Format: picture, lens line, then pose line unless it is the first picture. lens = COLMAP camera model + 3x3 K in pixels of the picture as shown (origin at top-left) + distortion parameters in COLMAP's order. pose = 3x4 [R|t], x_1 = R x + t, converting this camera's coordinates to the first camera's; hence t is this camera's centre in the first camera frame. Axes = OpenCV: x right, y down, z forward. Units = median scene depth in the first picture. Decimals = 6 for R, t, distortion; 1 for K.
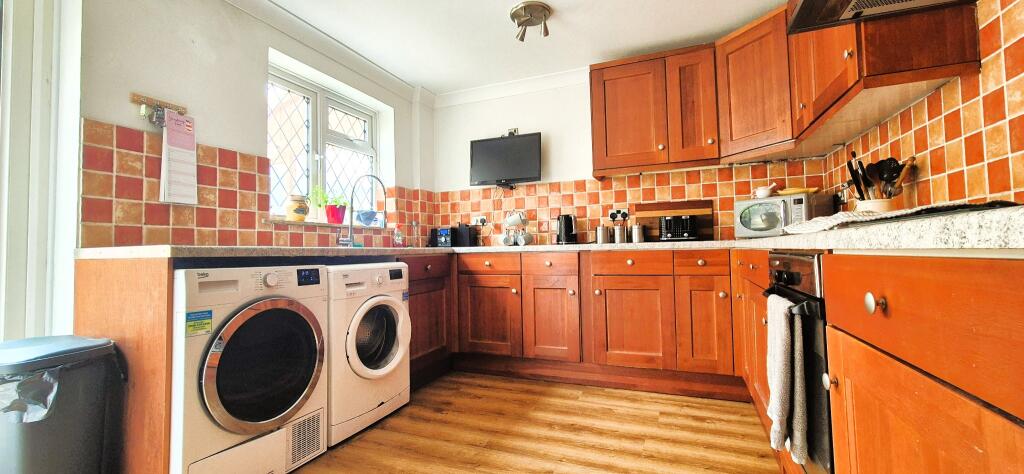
lens RADIAL K [[411.9, 0, 510.0], [0, 411.9, 234.6], [0, 0, 1]] dist [0.001604, -0.000179]
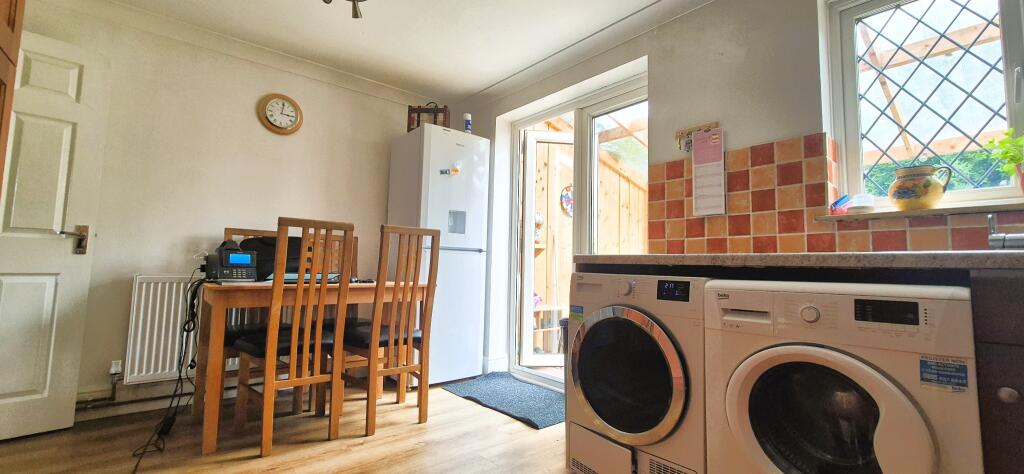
lens RADIAL K [[411.9, 0, 516.7], [0, 411.9, 232.8], [0, 0, 1]] dist [0.001604, -0.000179]
pose [[-0.432300, -0.065775, -0.899328, 0.460366], [0.028042, 0.995873, -0.086316, 0.060593], [0.901294, -0.062534, -0.428672, 1.290204]]
